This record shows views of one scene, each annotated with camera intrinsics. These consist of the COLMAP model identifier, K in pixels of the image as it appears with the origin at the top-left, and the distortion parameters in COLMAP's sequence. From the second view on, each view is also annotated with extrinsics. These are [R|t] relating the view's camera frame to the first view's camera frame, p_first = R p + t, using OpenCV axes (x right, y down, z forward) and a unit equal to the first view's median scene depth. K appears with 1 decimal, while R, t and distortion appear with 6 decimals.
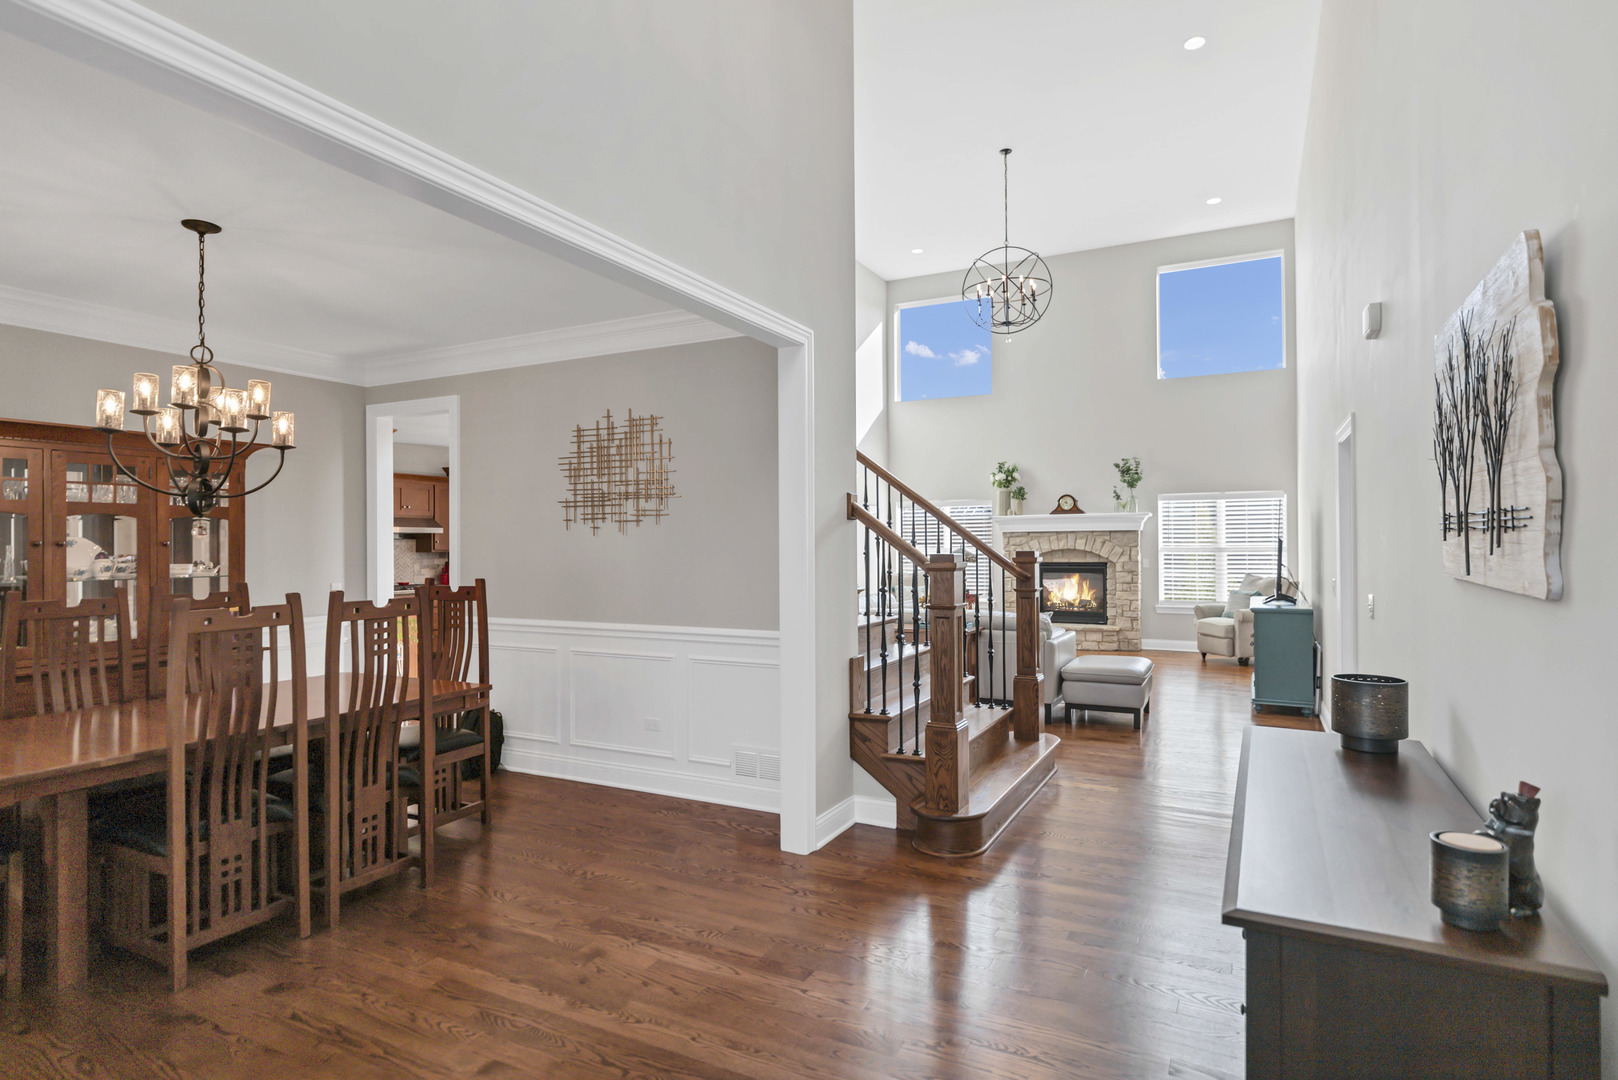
lens RADIAL K [[823.3, 0, 813.7], [0, 823.3, 540.3], [0, 0, 1]] dist [-0.007029, -0.001167]
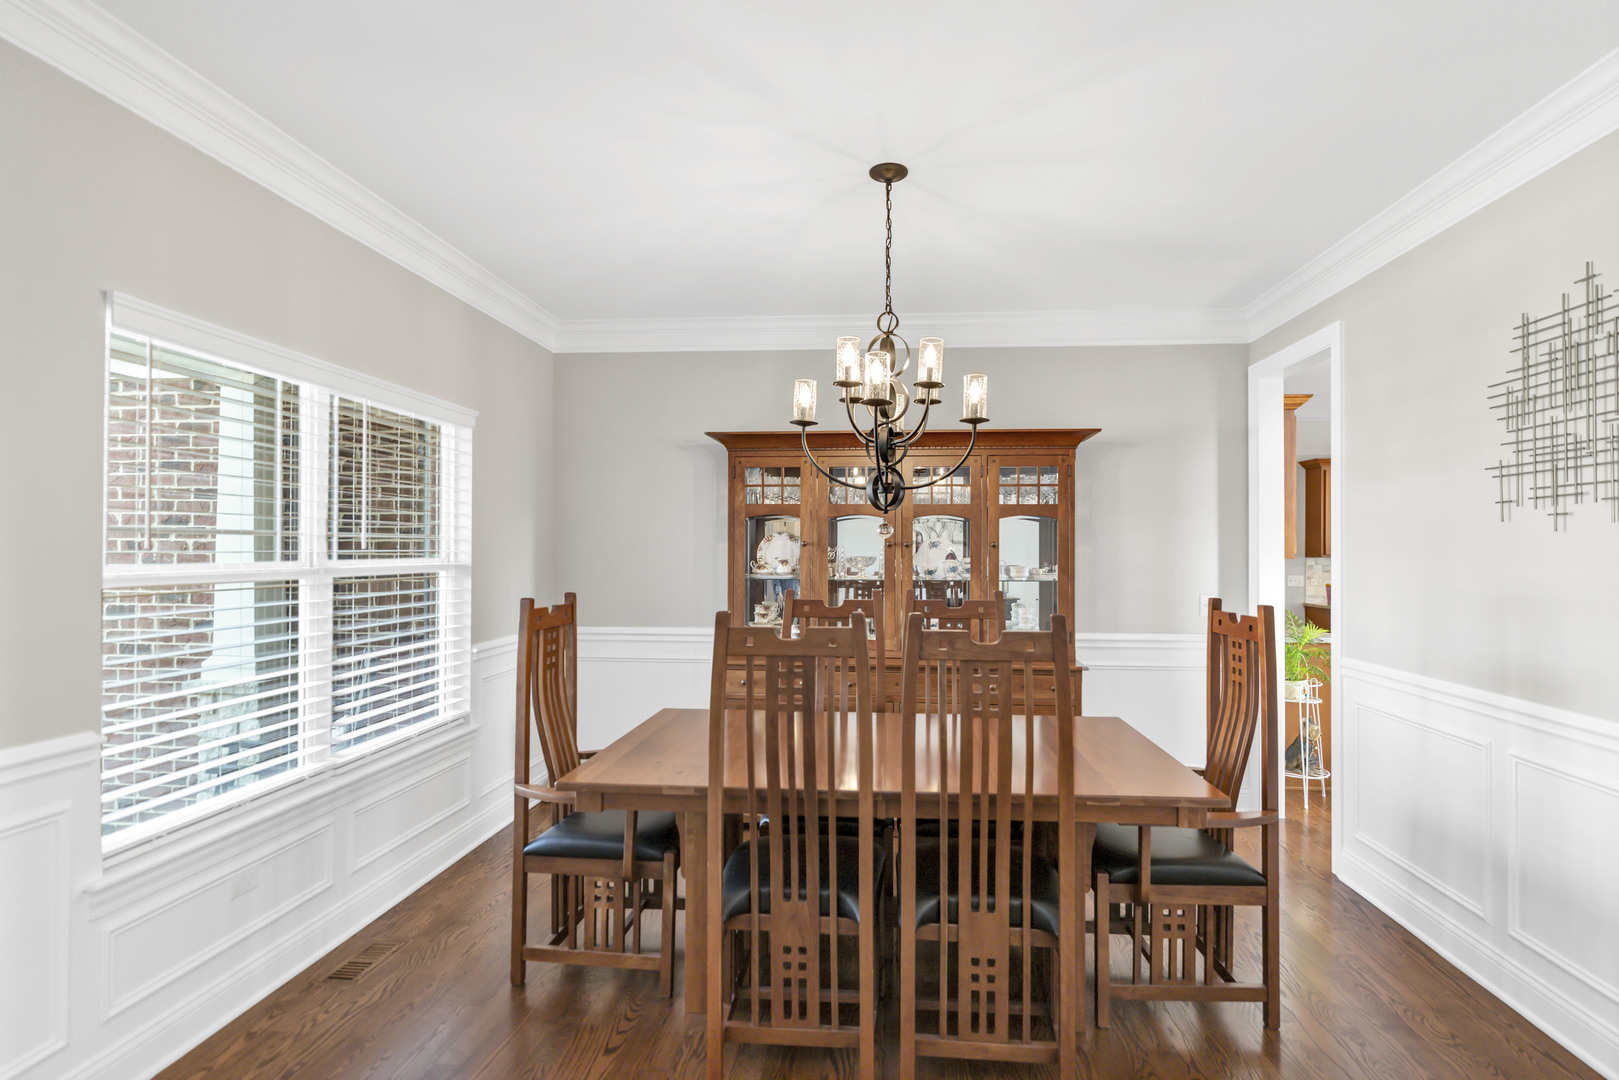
lens RADIAL K [[823.8, 0, 809.9], [0, 823.8, 543.4], [0, 0, 1]] dist [-0.007029, -0.001167]
pose [[0.388757, -0.000455, -0.921340, 0.008458], [-0.001130, 0.999999, -0.000970, 0.002887], [0.921340, 0.001418, 0.388756, 0.401755]]
